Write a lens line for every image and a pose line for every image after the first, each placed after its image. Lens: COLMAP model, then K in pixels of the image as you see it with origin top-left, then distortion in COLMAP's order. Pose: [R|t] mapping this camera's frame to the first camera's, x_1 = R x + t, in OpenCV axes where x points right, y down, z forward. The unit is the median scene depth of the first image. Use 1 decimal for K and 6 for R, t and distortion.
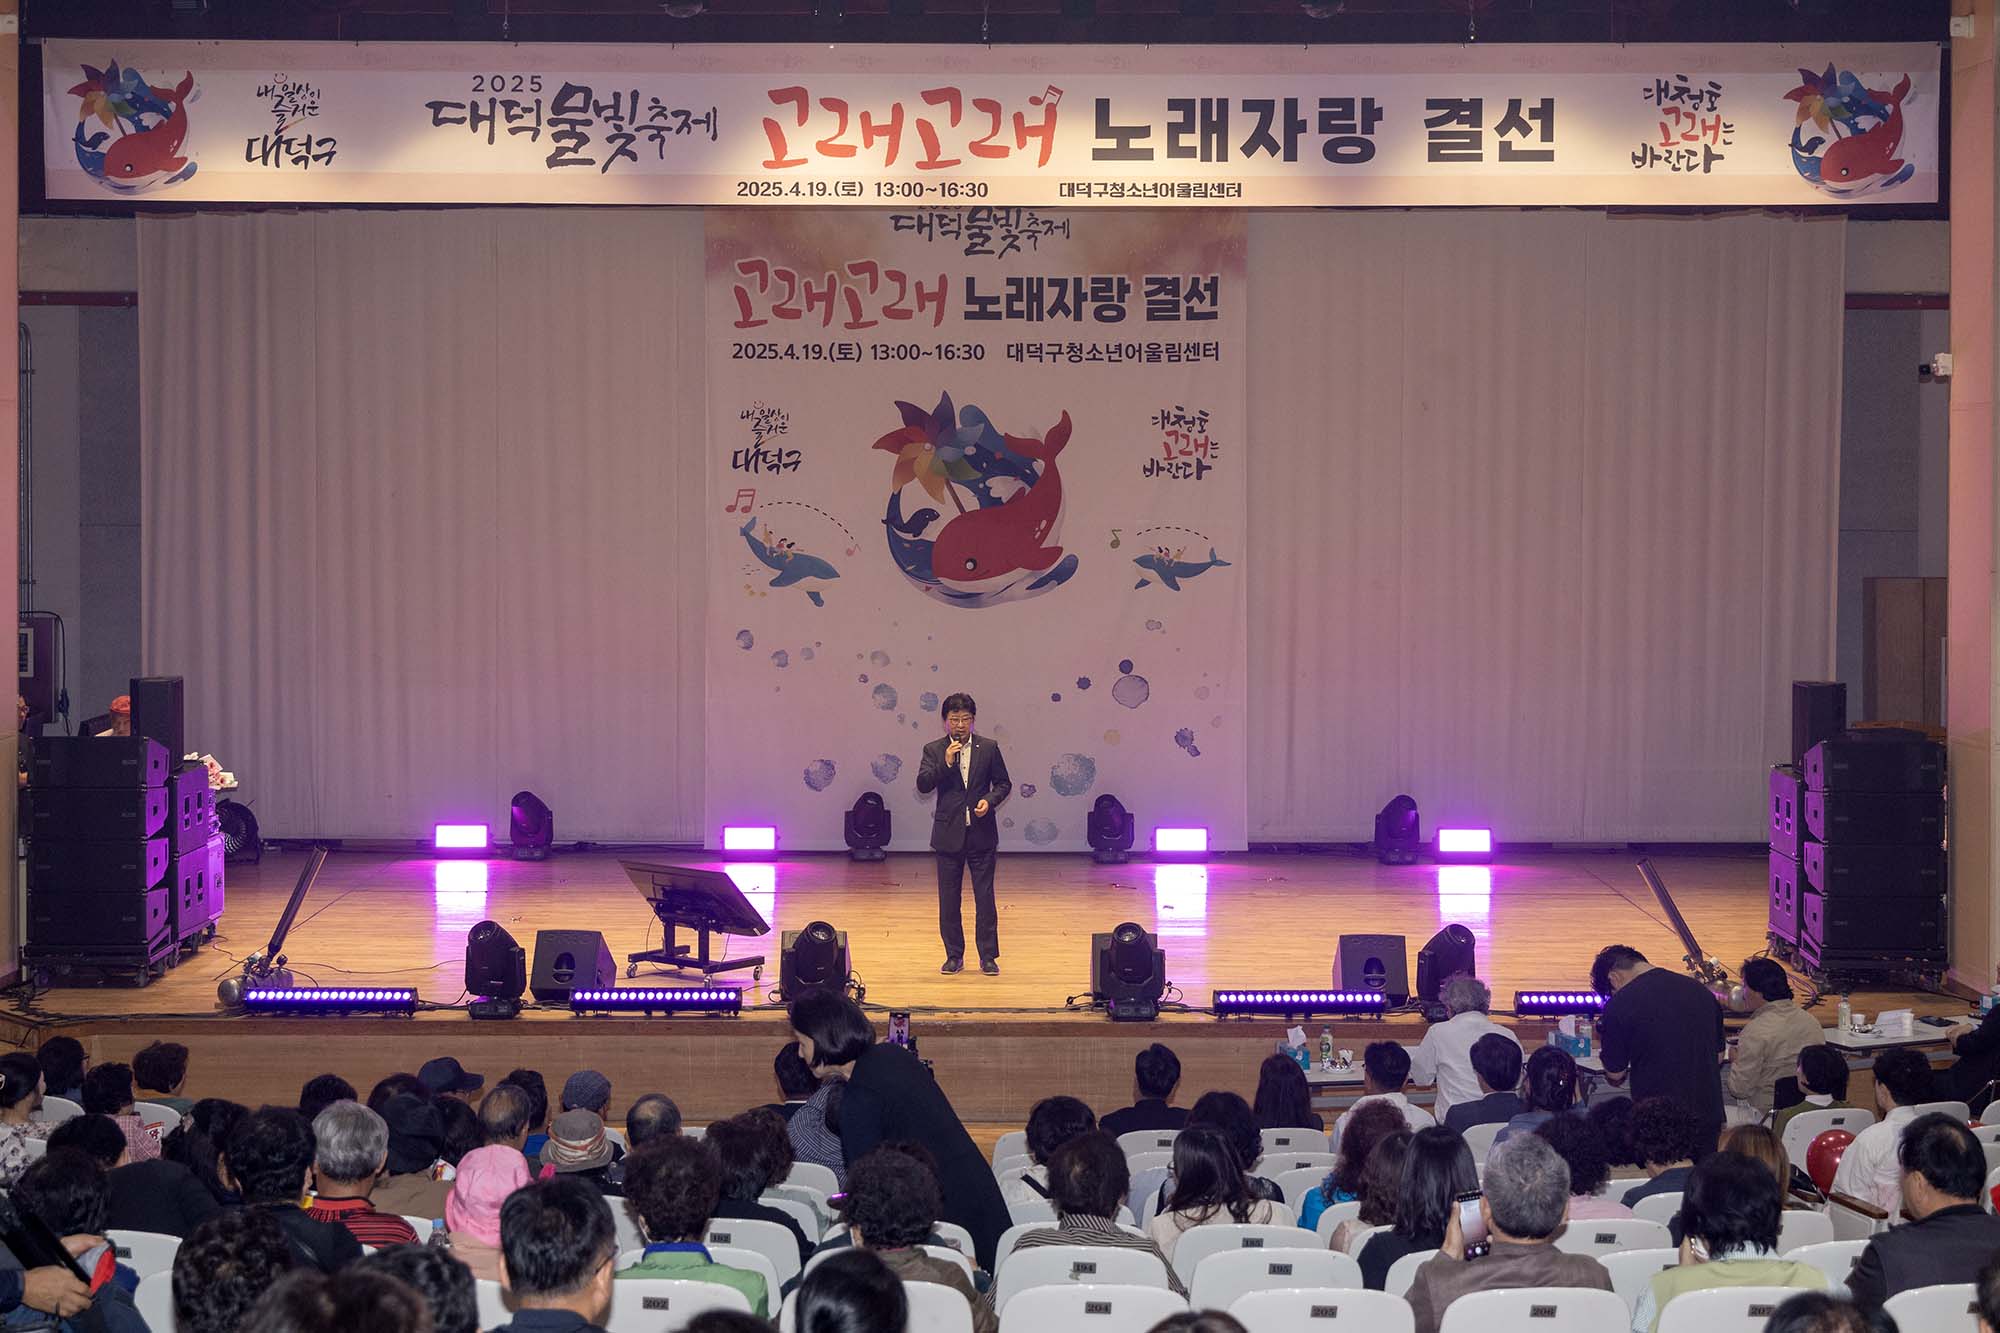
lens RADIAL K [[2870.0, 0, 985.4], [0, 2870.0, 657.2], [0, 0, 1]] dist [0.062803, 0.000000]
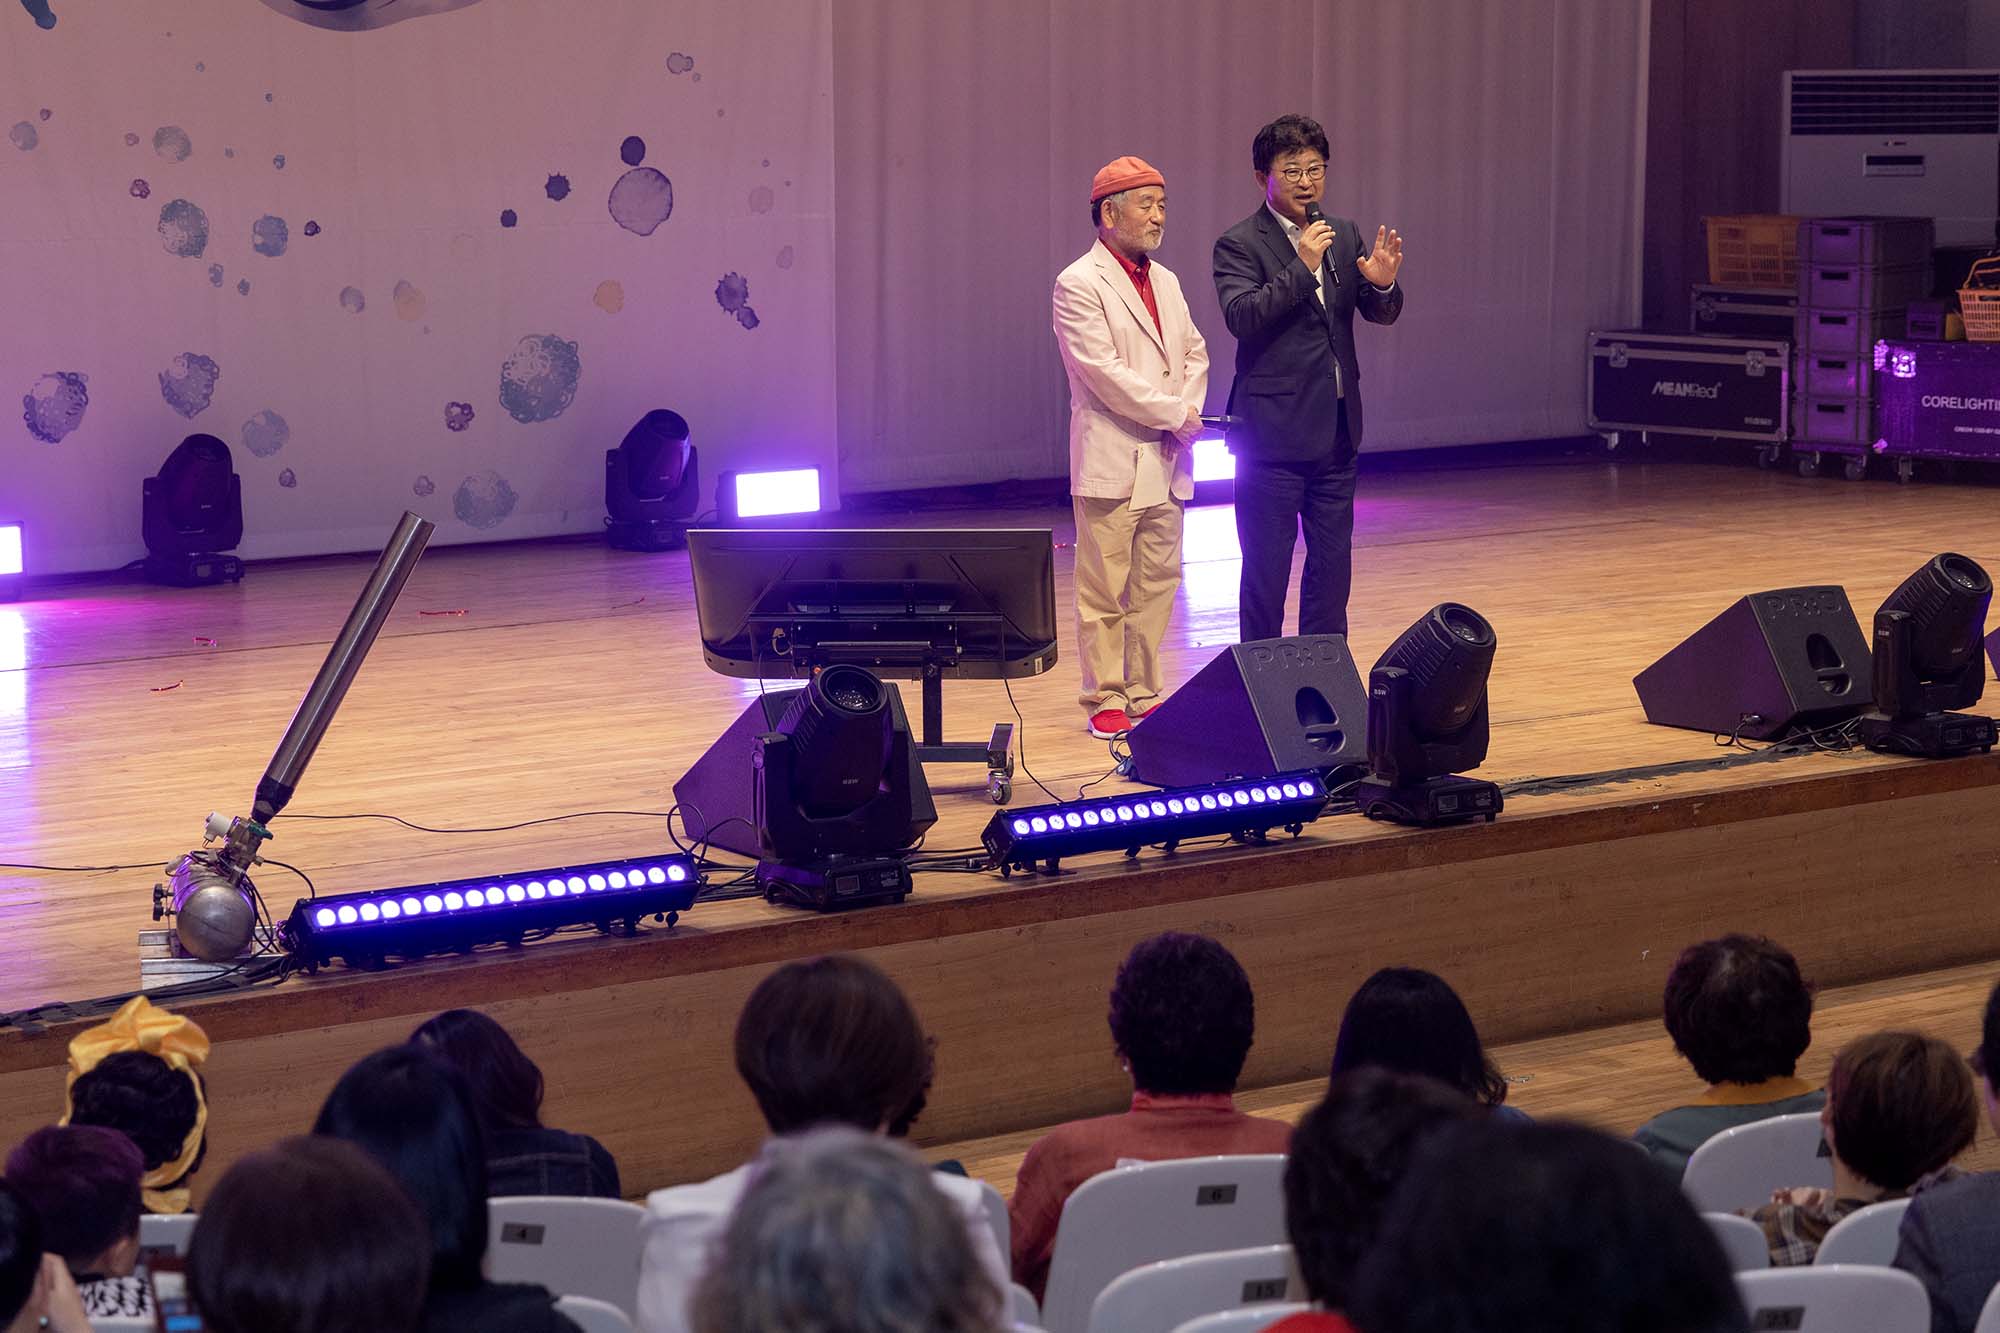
lens RADIAL K [[4629.0, 0, 1004.1], [0, 4629.0, 664.4], [0, 0, 1]] dist [0.067376, 0.000000]
pose [[0.808529, -0.088075, 0.581828, -0.366886], [0.047135, 0.995252, 0.085157, 0.026268], [-0.586566, -0.041428, 0.808842, 0.323438]]
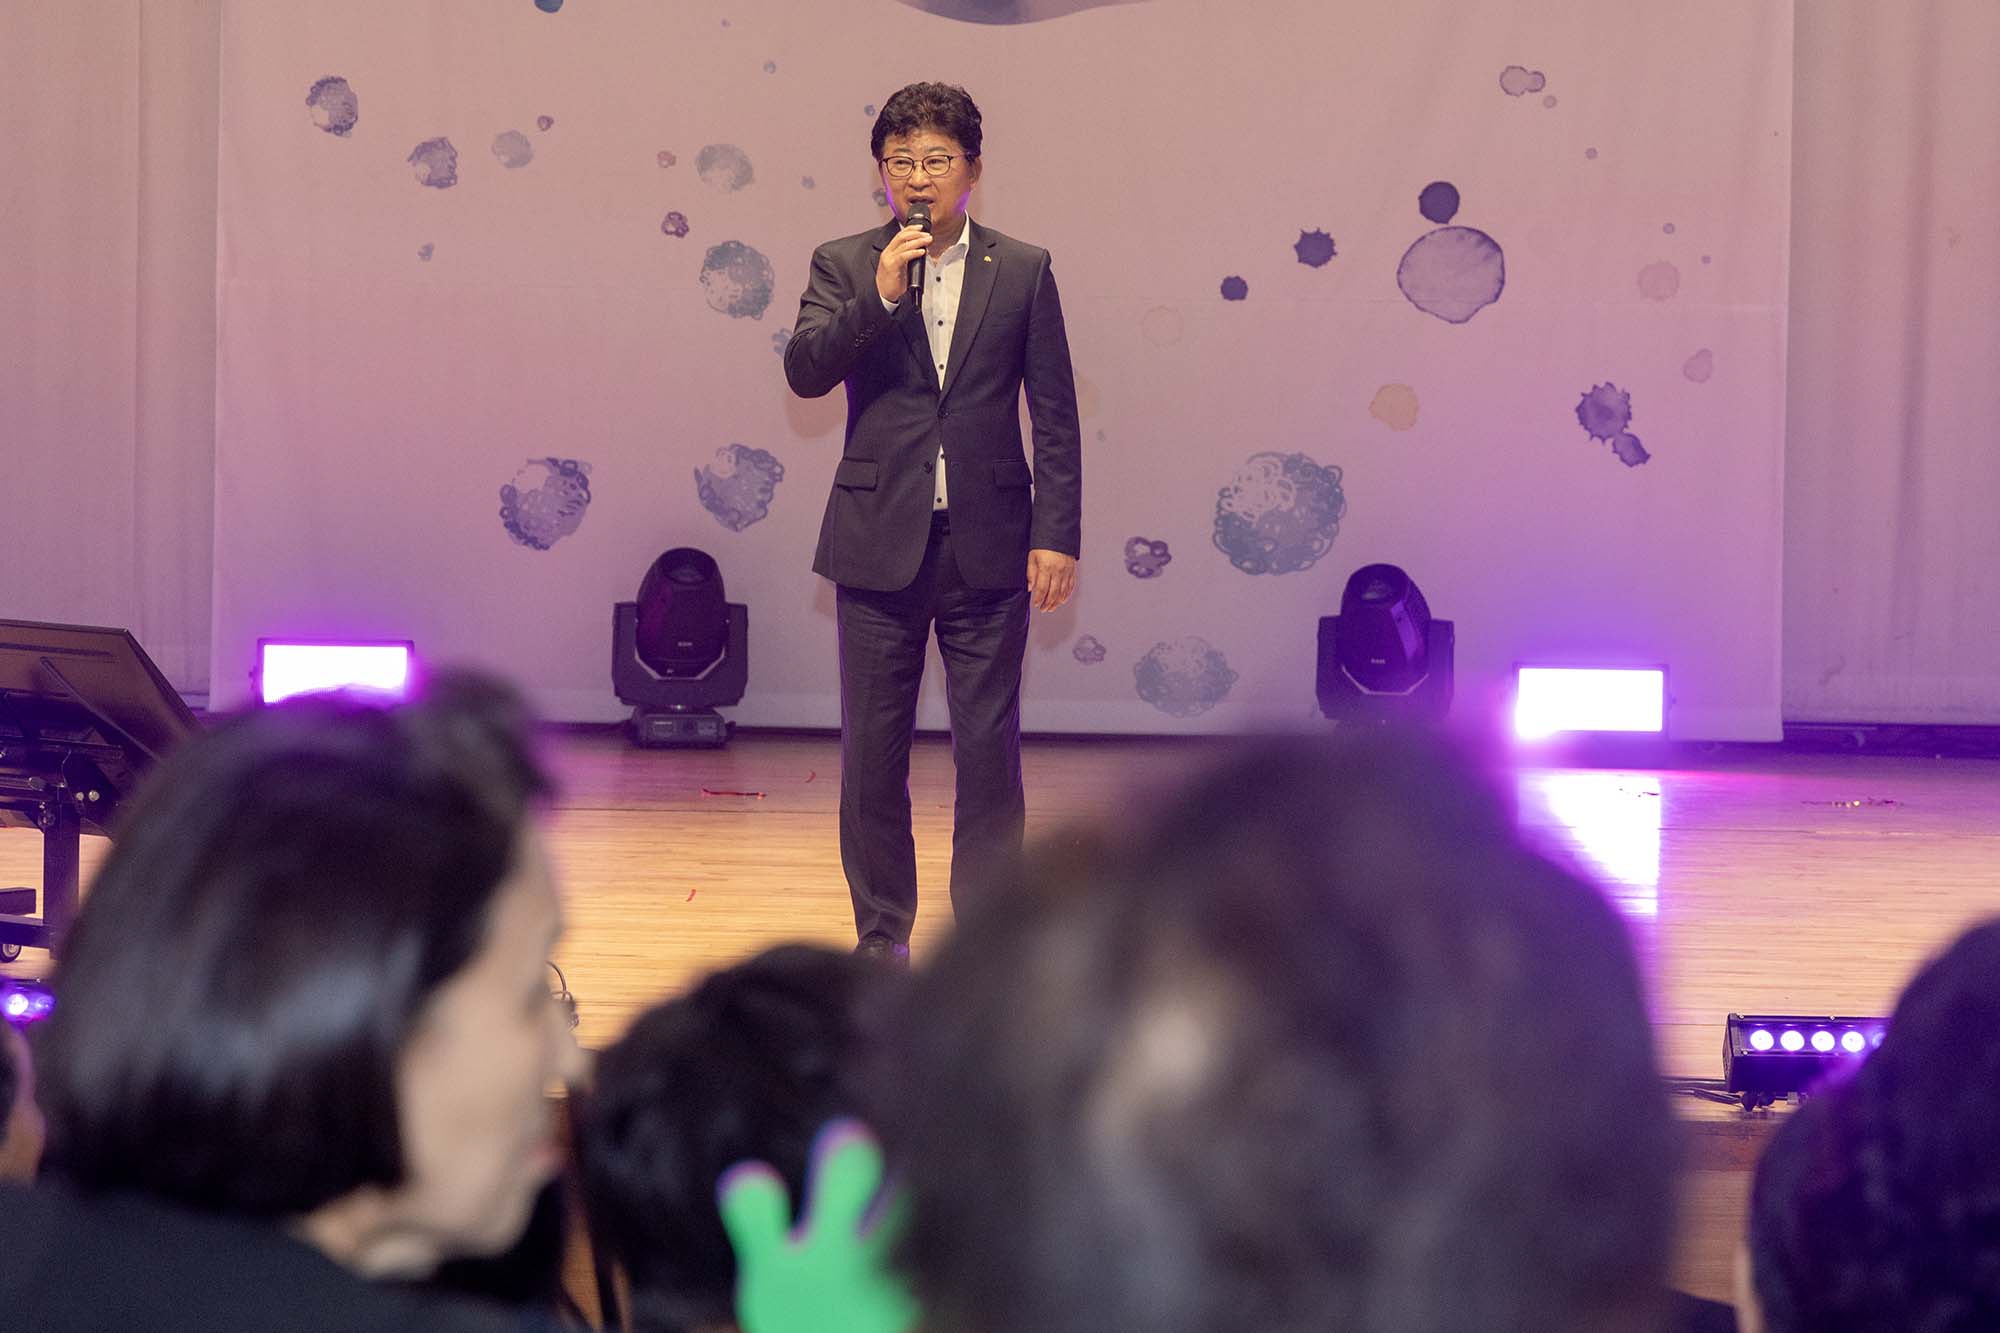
lens RADIAL K [[6293.1, 0, 1004.9], [0, 6293.1, 672.4], [0, 0, 1]] dist [-0.071309, 0.000000]
pose [[0.999742, 0.015009, -0.017048, 0.010797], [-0.014795, 0.999810, 0.012662, 0.051177], [0.017234, -0.012407, 0.999774, 0.245391]]
